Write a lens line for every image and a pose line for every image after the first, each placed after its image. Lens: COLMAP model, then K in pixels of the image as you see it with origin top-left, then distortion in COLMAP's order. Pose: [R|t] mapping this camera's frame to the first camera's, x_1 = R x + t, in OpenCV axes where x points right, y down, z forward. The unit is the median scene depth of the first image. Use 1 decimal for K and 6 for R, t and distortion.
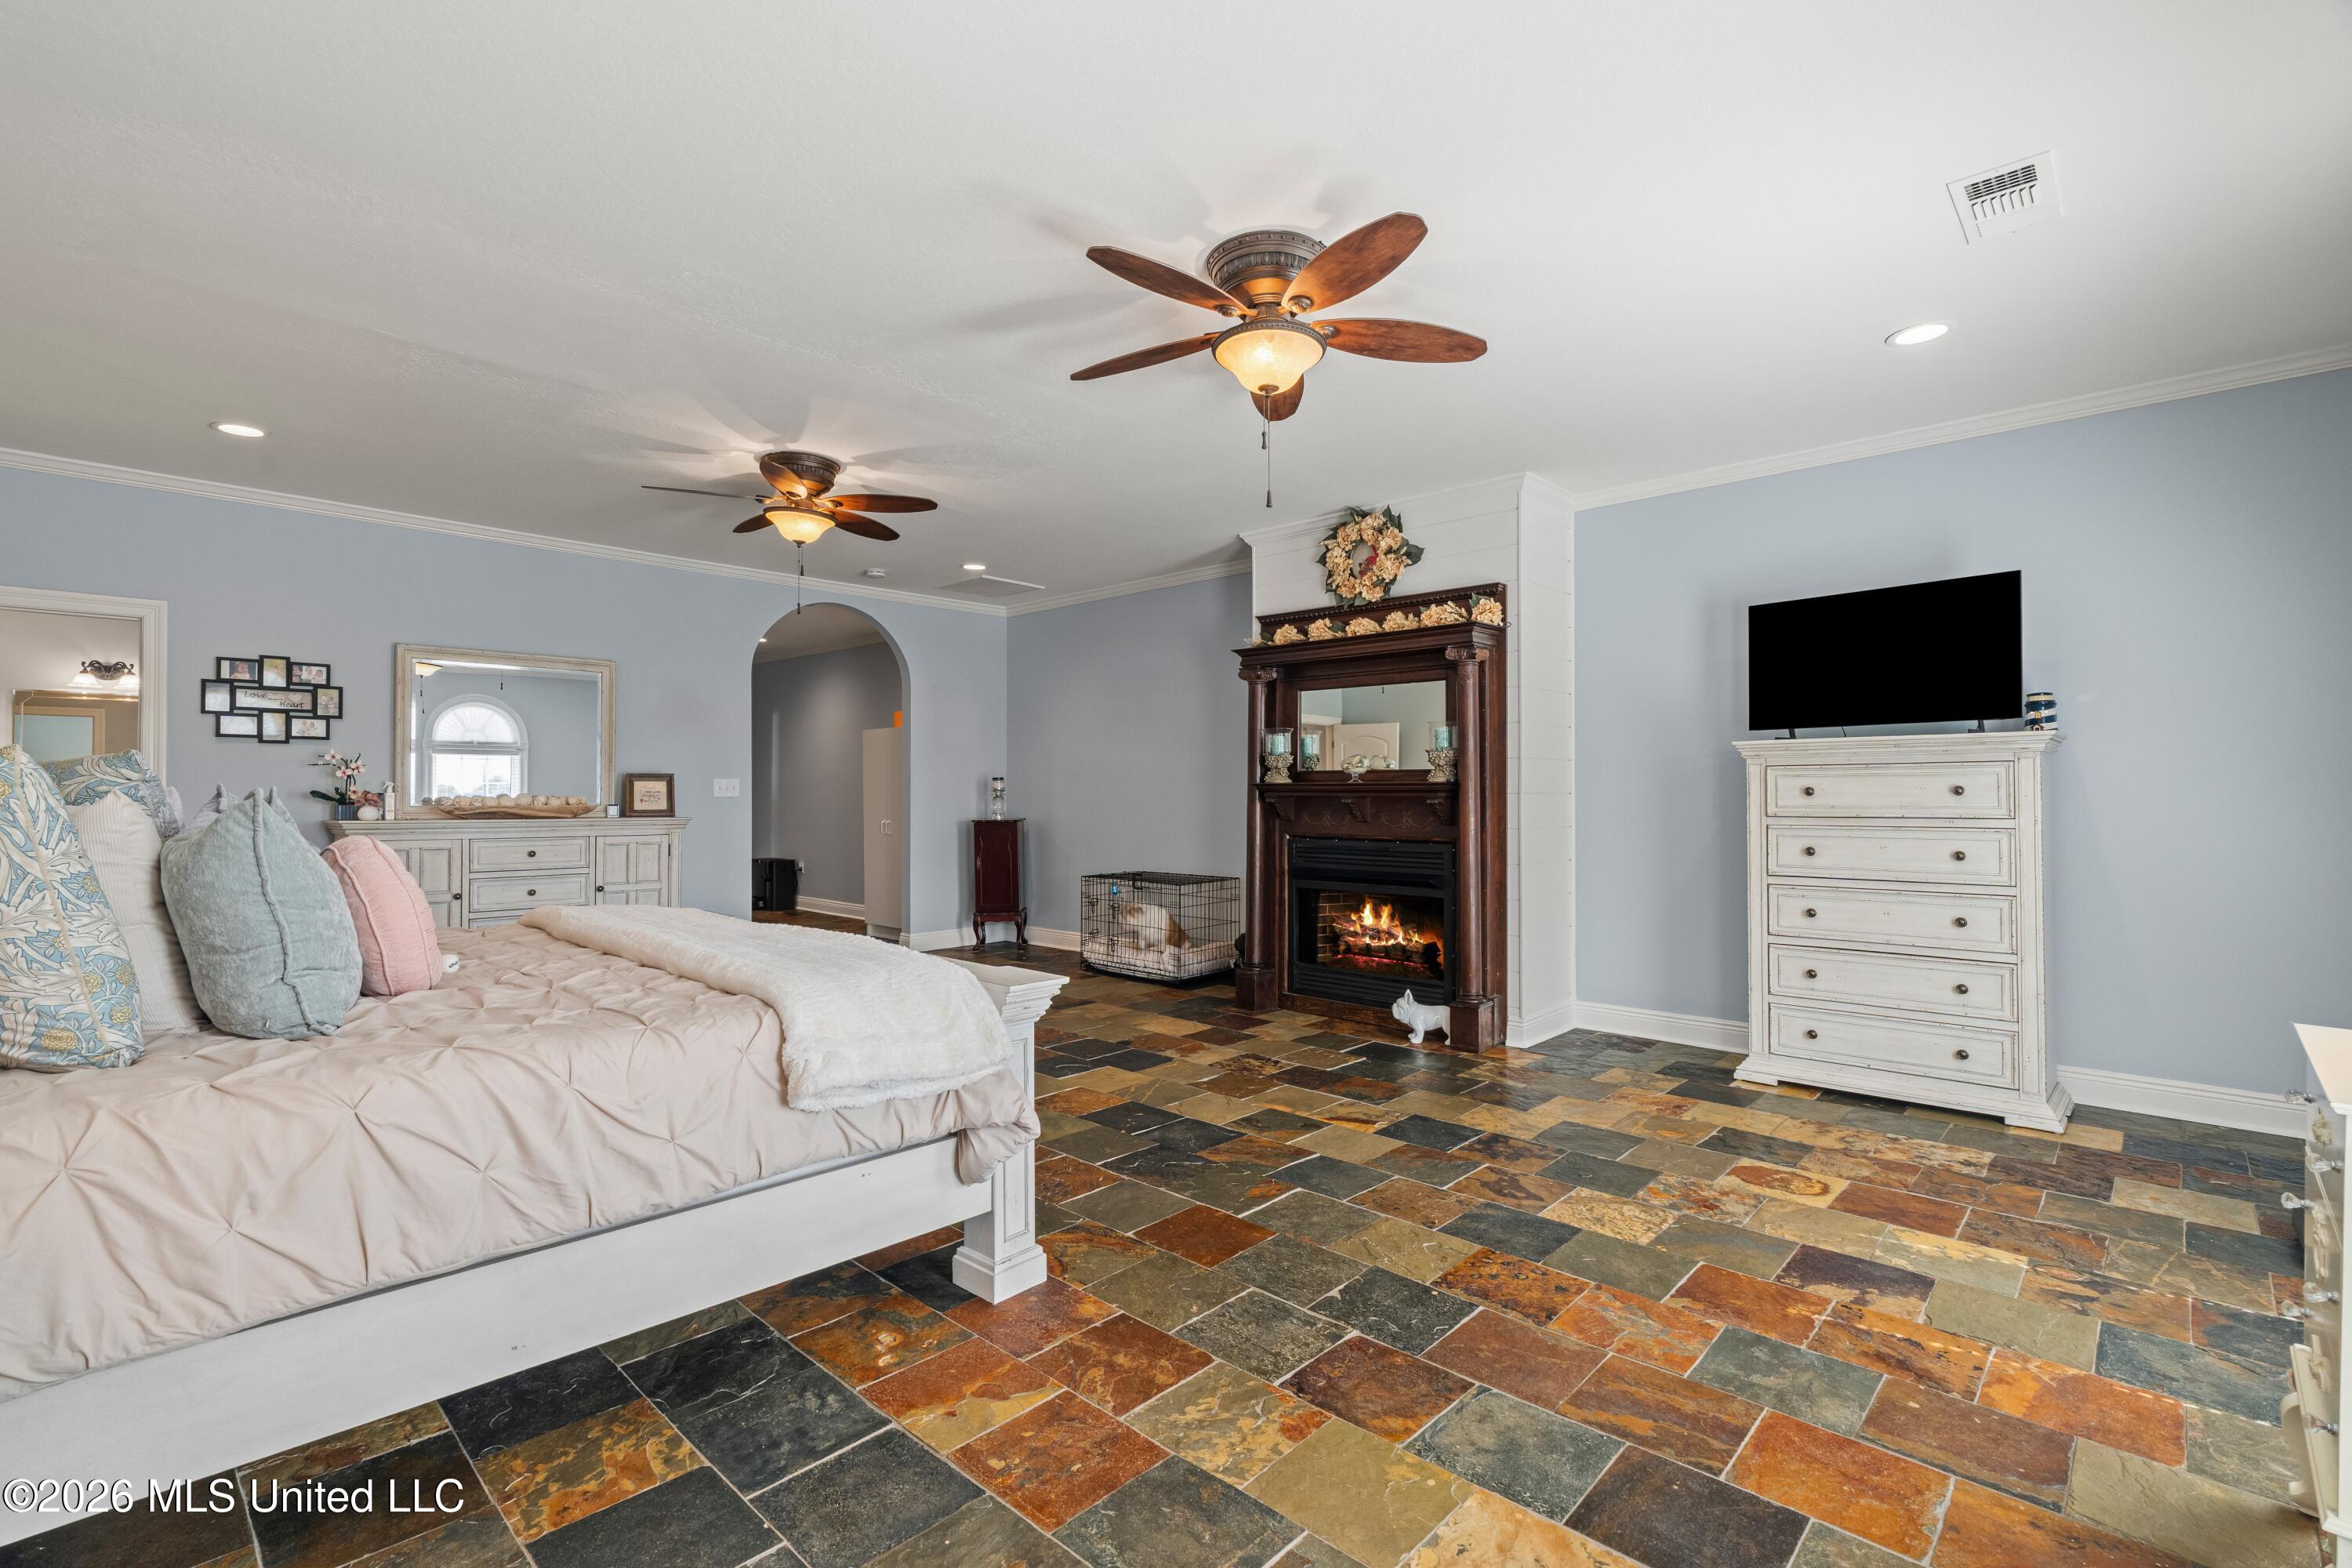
lens RADIAL K [[1057.2, 0, 1168.4], [0, 1057.2, 784.9], [0, 0, 1]] dist [-0.005244, 0.000078]
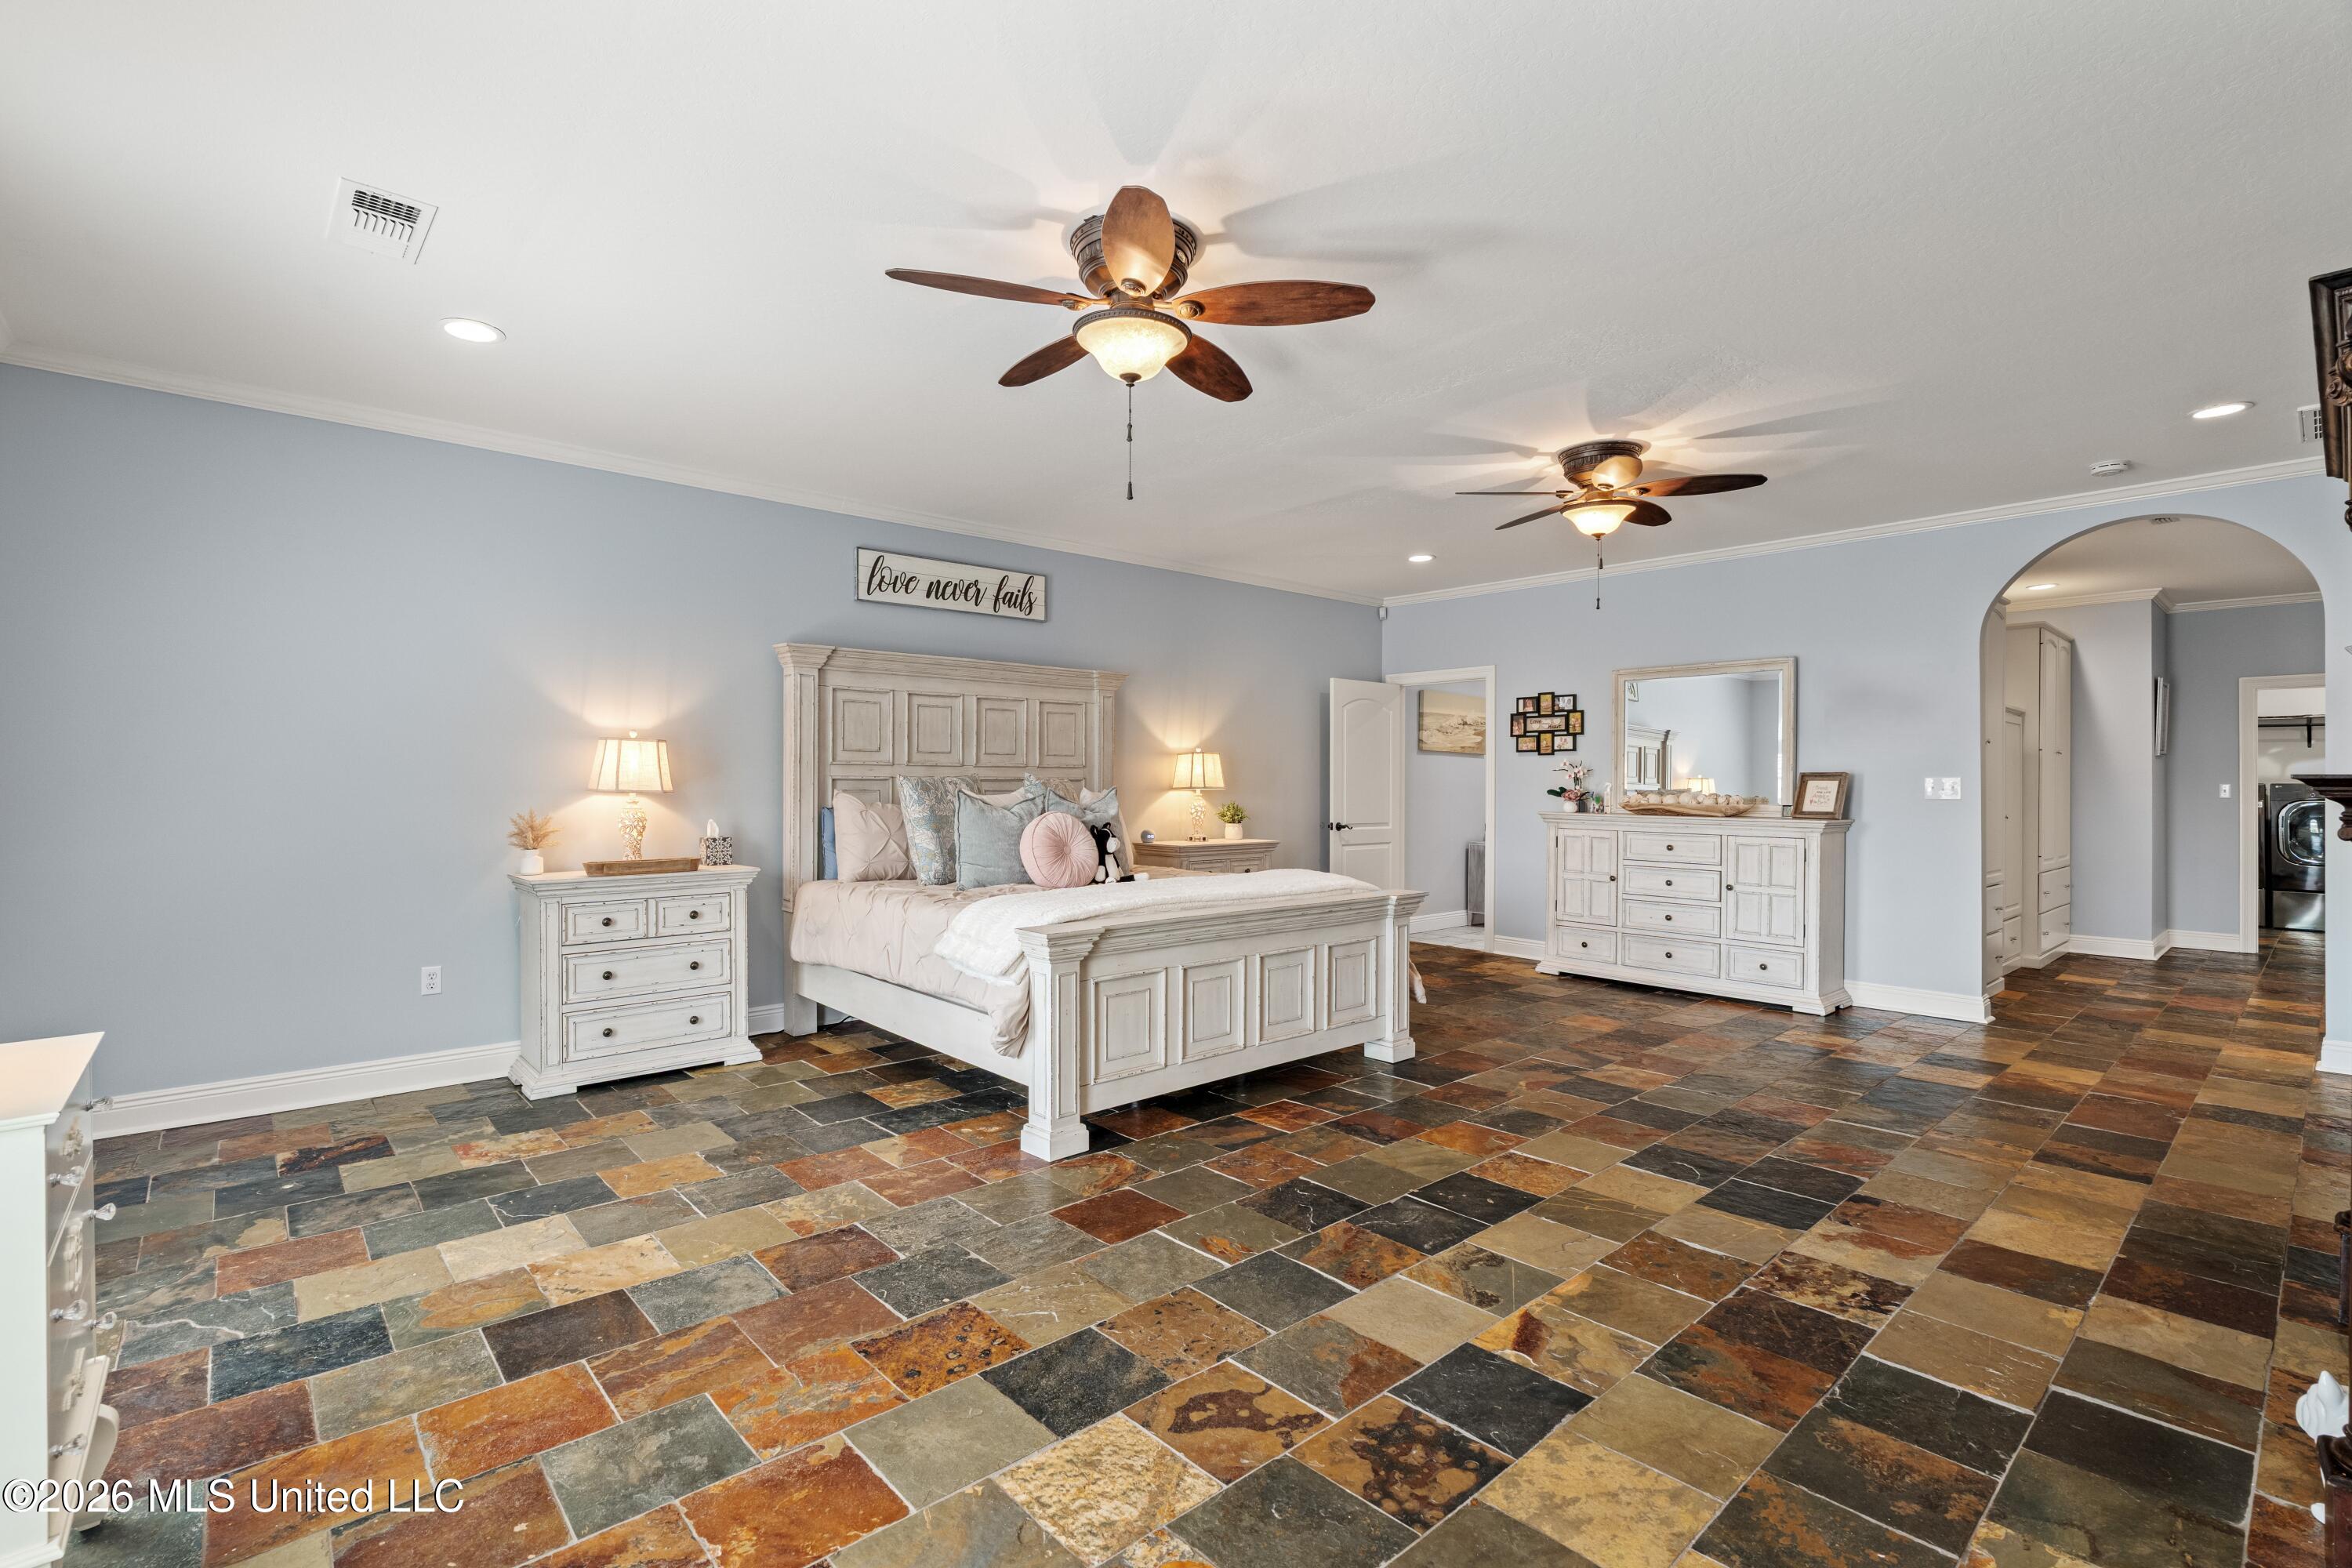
lens RADIAL K [[1057.2, 0, 1168.4], [0, 1057.2, 784.9], [0, 0, 1]] dist [-0.005244, 0.000078]
pose [[-0.077947, -0.000128, -0.996957, 0.815501], [0.002216, 0.999997, -0.000302, -0.001252], [0.996955, -0.002233, -0.077947, 0.857060]]
